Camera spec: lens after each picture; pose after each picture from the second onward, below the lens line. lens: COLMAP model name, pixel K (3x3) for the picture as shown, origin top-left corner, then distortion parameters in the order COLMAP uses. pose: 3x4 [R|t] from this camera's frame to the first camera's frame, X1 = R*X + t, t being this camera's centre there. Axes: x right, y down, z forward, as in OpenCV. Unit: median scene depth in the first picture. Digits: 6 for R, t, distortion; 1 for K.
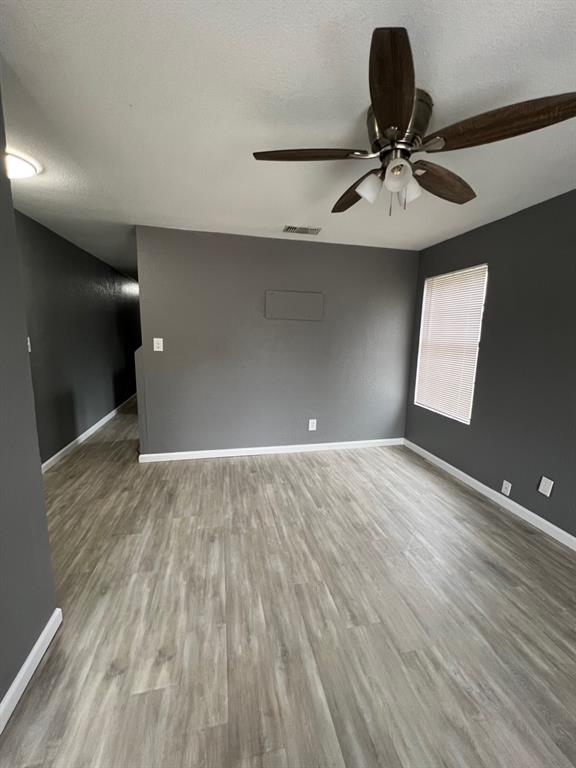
lens RADIAL K [[312.7, 0, 290.2], [0, 312.7, 380.7], [0, 0, 1]] dist [-0.001248, 0.000628]
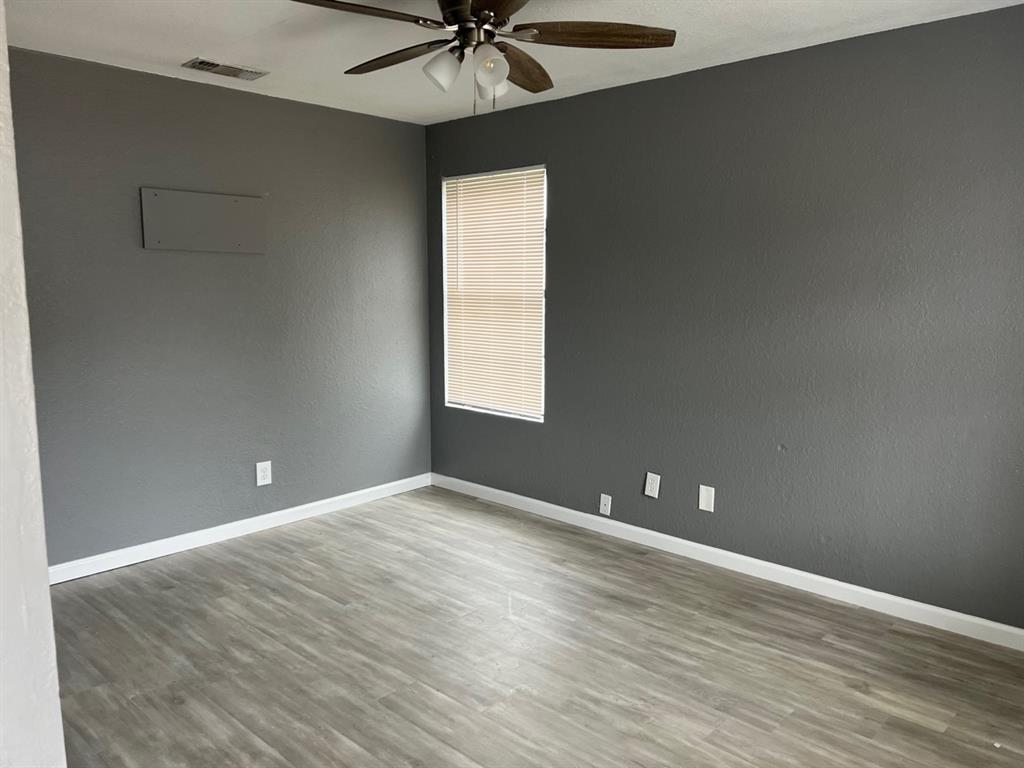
lens RADIAL K [[770.8, 0, 512.0], [0, 770.8, 384.0], [0, 0, 1]] dist [0.065988, -0.085735]
pose [[0.827022, -0.097632, 0.553627, -0.389375], [0.103574, 0.994408, 0.020641, 0.032437], [-0.552546, 0.040271, 0.832509, -0.296226]]
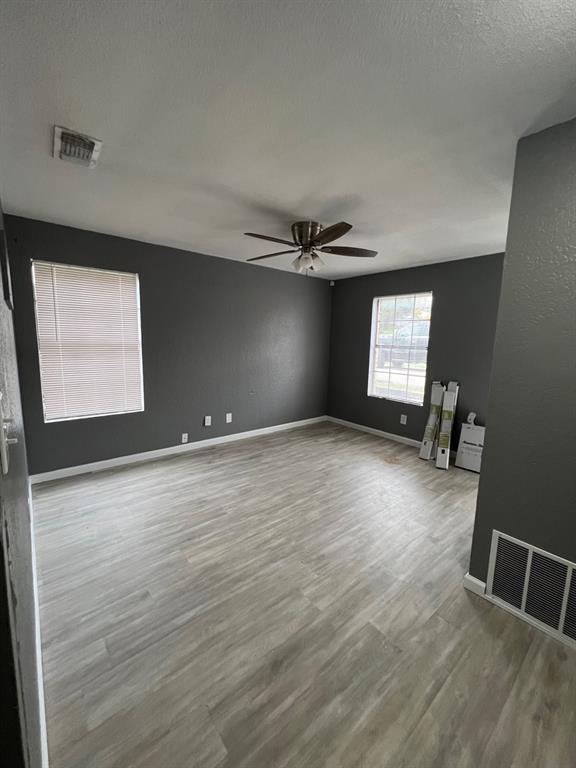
lens RADIAL K [[312.7, 0, 290.2], [0, 312.7, 380.7], [0, 0, 1]] dist [-0.001248, 0.000628]
pose [[-0.462365, -0.154866, 0.873061, -0.837654], [0.101921, 0.968821, 0.225829, -0.215604], [-0.880813, 0.193398, -0.432165, 1.214785]]
